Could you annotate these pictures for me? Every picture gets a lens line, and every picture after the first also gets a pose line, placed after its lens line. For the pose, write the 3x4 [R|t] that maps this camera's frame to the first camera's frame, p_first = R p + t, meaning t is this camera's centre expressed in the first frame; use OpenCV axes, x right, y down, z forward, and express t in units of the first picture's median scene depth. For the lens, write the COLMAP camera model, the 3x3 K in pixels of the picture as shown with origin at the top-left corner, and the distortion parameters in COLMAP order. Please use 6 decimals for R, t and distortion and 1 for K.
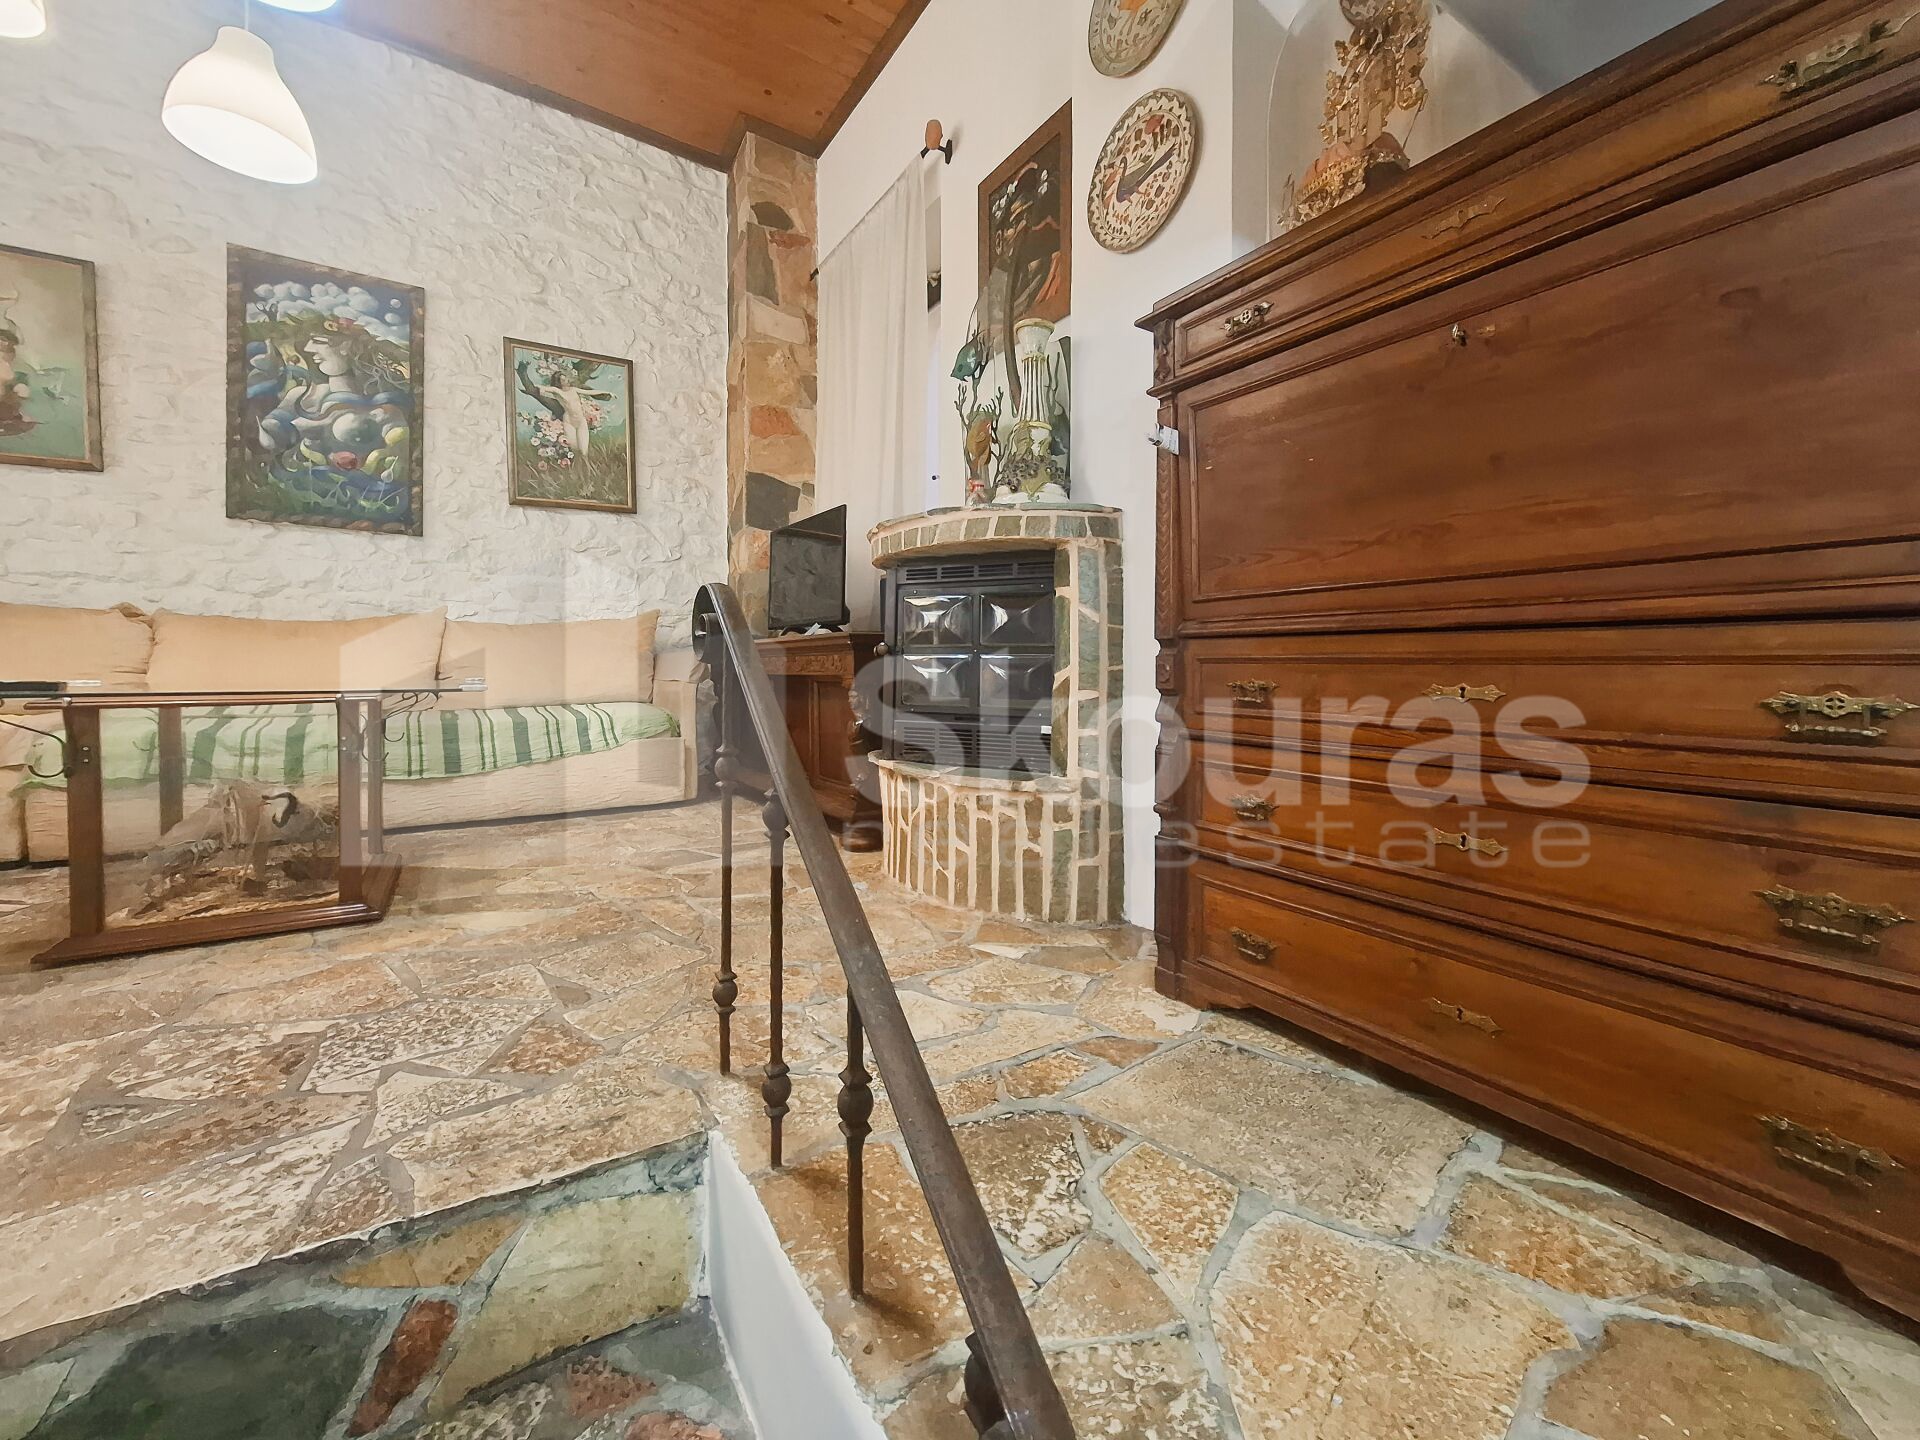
lens RADIAL K [[769.5, 0, 957.8], [0, 769.5, 677.6], [0, 0, 1]] dist [-0.004080, 0.000096]
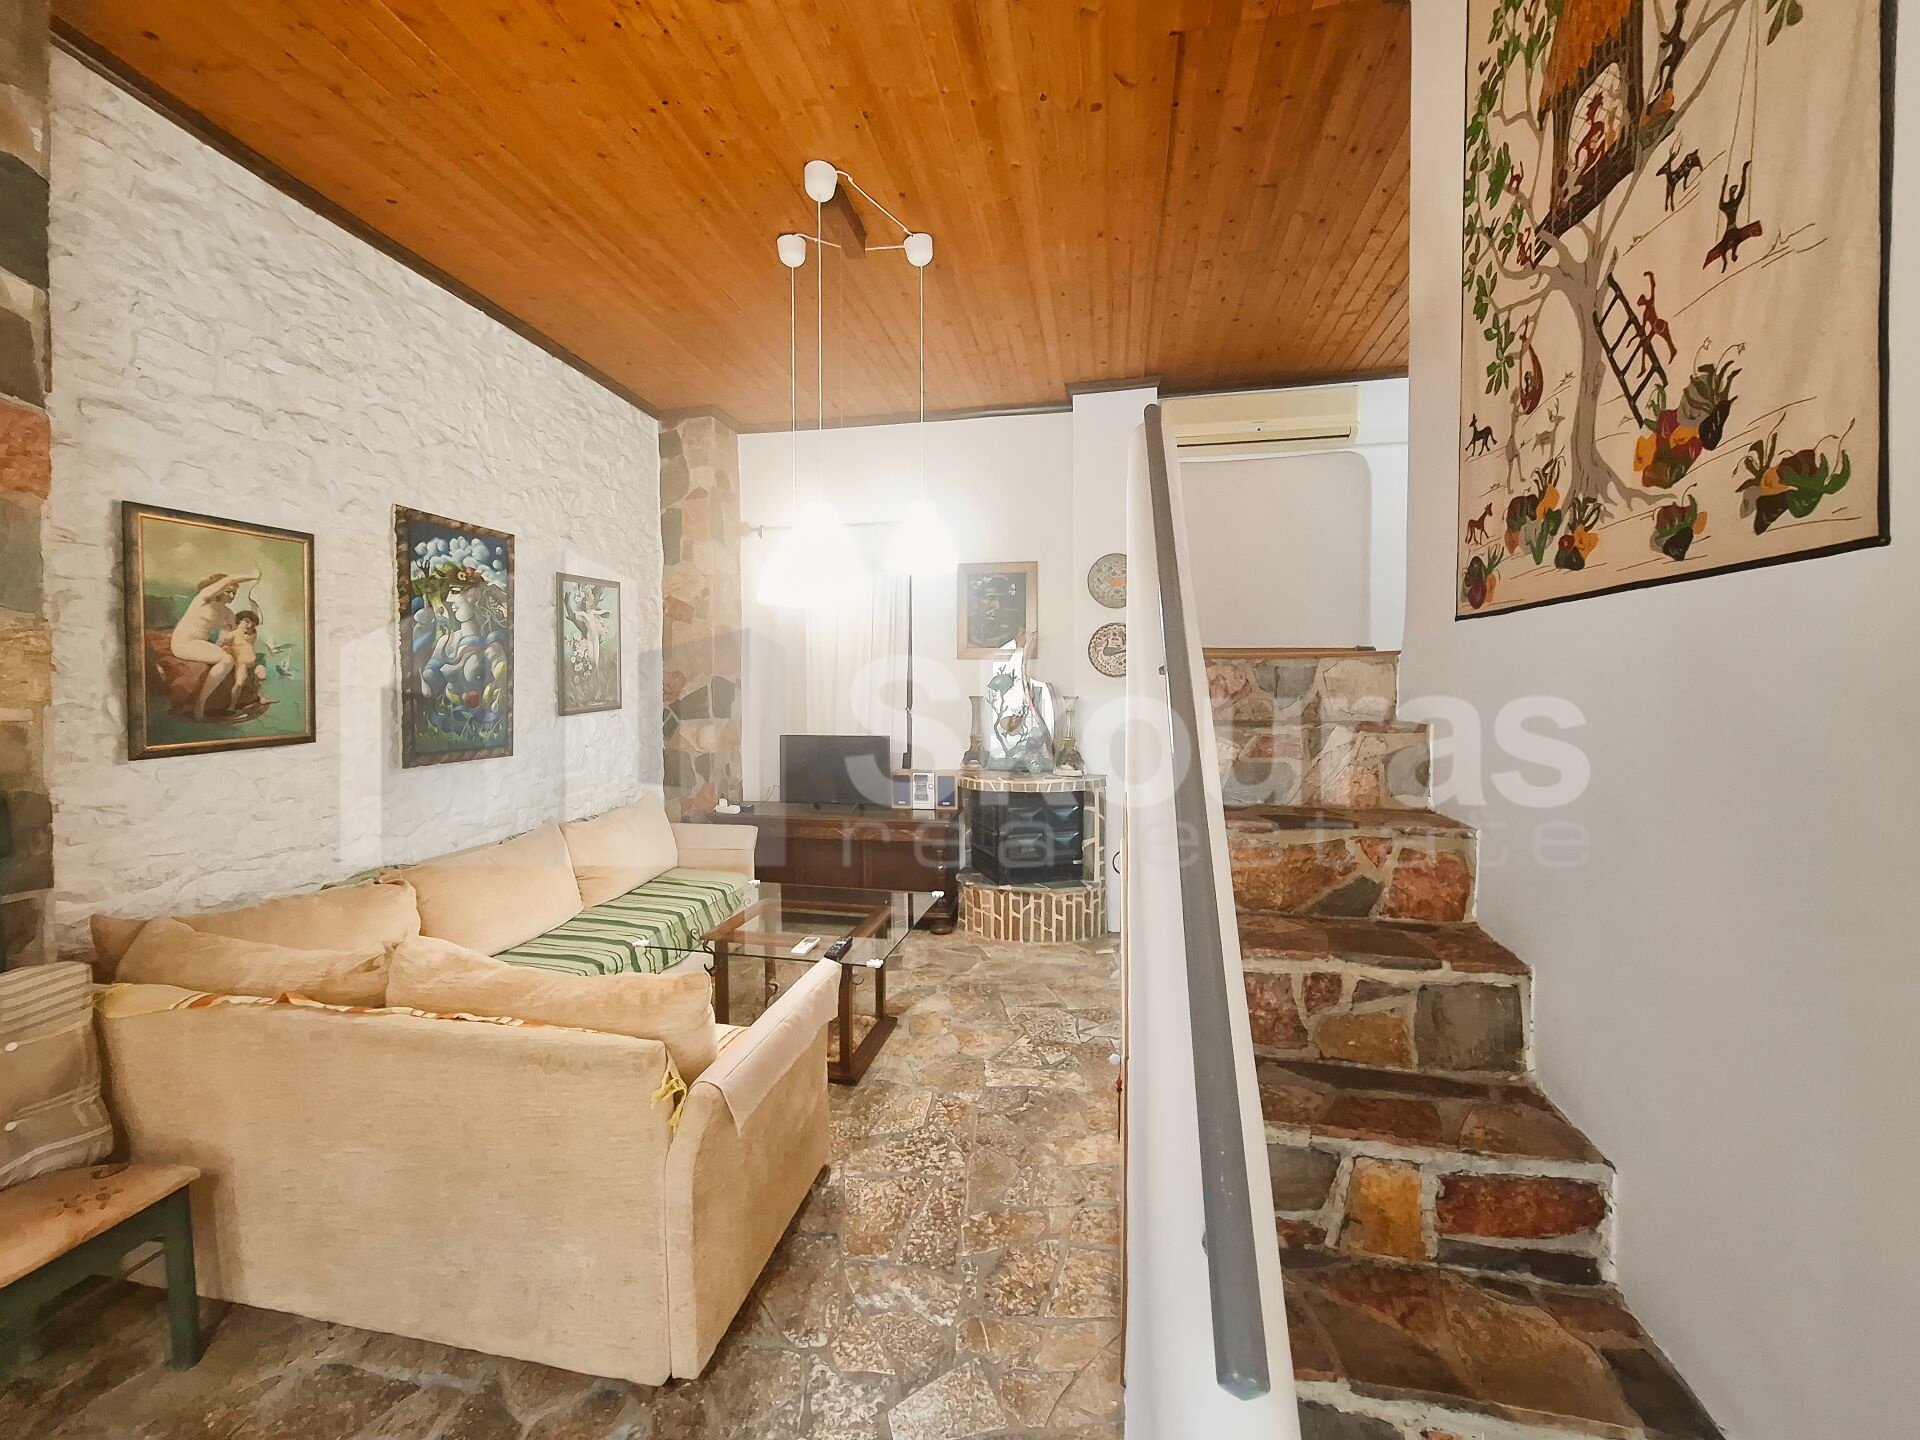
lens RADIAL K [[769.5, 0, 955.7], [0, 769.5, 707.8], [0, 0, 1]] dist [-0.004080, 0.000096]
pose [[0.701614, -0.030103, 0.711921, -1.119835], [0.017885, 0.999536, 0.024638, -0.291534], [-0.712333, -0.004554, 0.701827, -0.258487]]
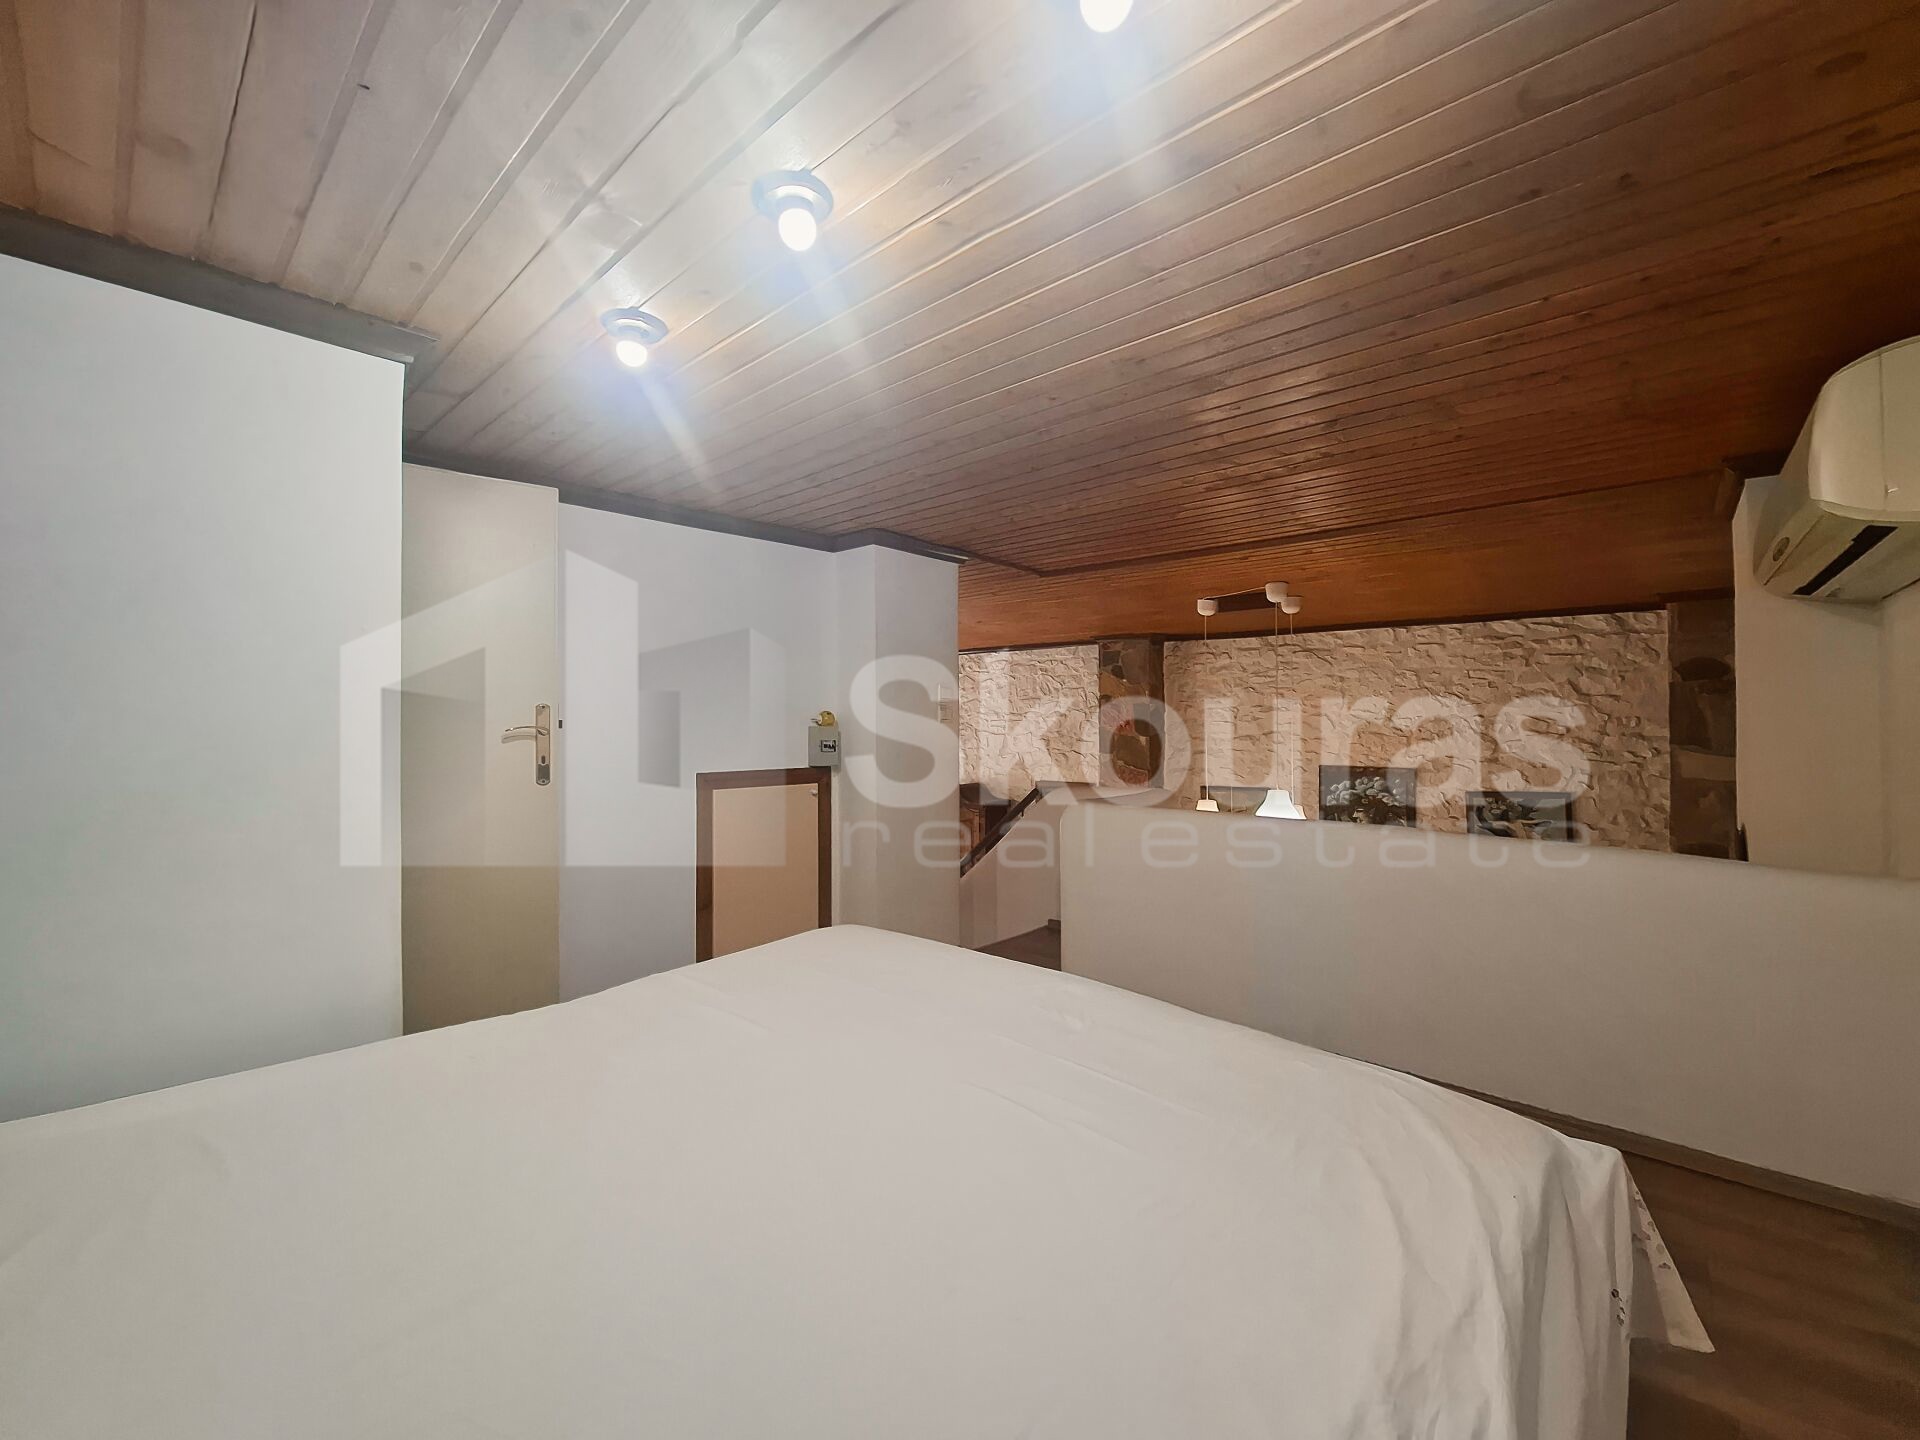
lens RADIAL K [[769.5, 0, 954.5], [0, 769.5, 707.7], [0, 0, 1]] dist [-0.004080, 0.000096]
pose [[0.261880, -0.022867, -0.964829, 0.655227], [-0.004708, 0.999677, -0.024971, -0.632985], [0.965089, 0.011082, 0.261688, -0.381837]]
